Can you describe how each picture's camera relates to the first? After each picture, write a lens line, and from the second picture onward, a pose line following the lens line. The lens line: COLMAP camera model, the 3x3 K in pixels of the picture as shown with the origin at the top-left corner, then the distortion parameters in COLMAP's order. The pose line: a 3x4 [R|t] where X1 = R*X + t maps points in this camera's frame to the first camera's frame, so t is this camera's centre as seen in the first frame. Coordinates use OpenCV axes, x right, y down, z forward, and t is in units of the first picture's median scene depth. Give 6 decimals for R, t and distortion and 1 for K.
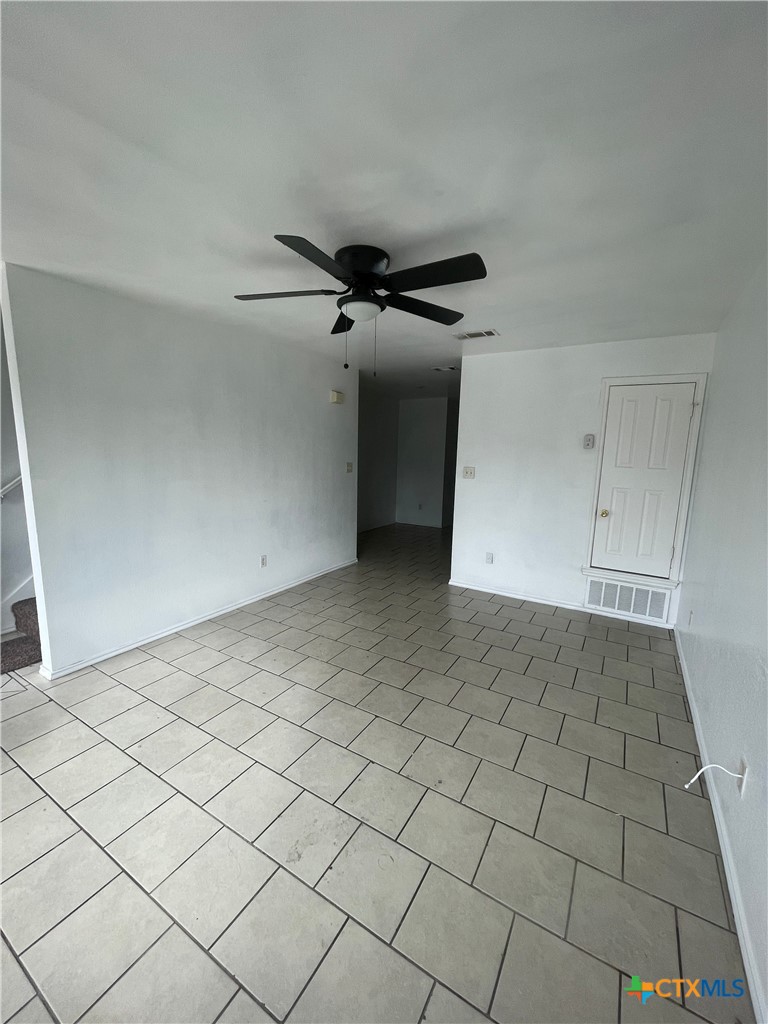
lens RADIAL K [[412.5, 0, 383.2], [0, 412.5, 516.1], [0, 0, 1]] dist [-0.000775, -0.000029]
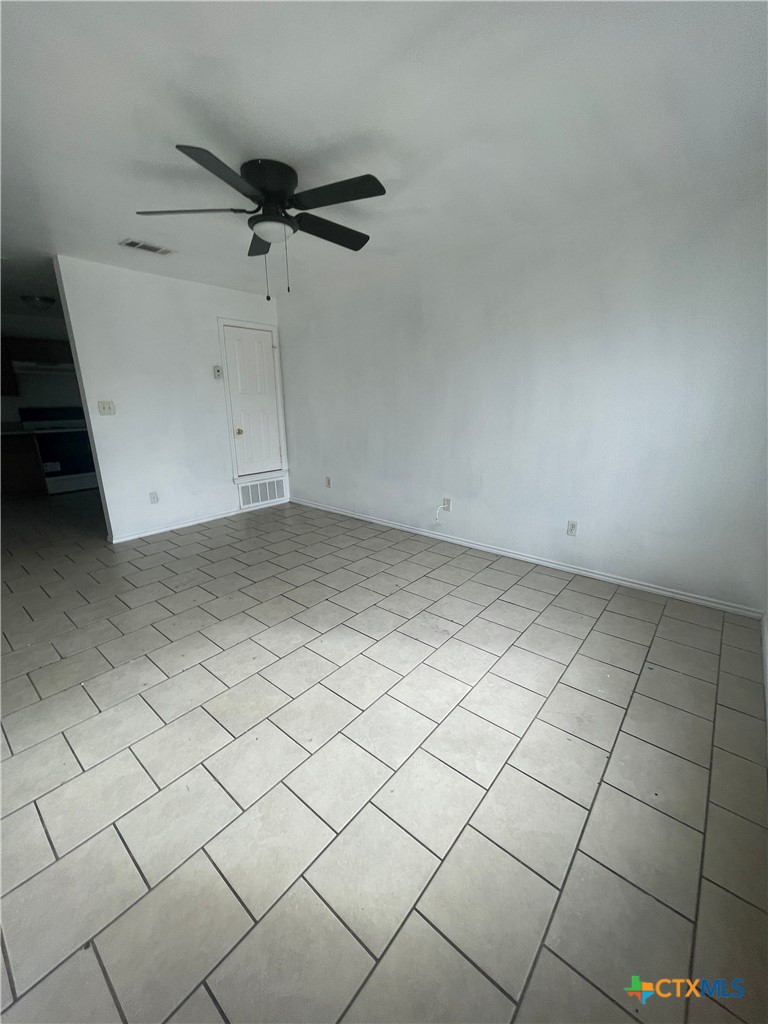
lens RADIAL K [[412.5, 0, 381.1], [0, 412.5, 512.6], [0, 0, 1]] dist [-0.000775, -0.000029]
pose [[0.159459, -0.297685, 0.941253, -0.697575], [0.170036, 0.947485, 0.270850, -0.042079], [-0.972451, 0.116857, 0.201702, 0.369438]]
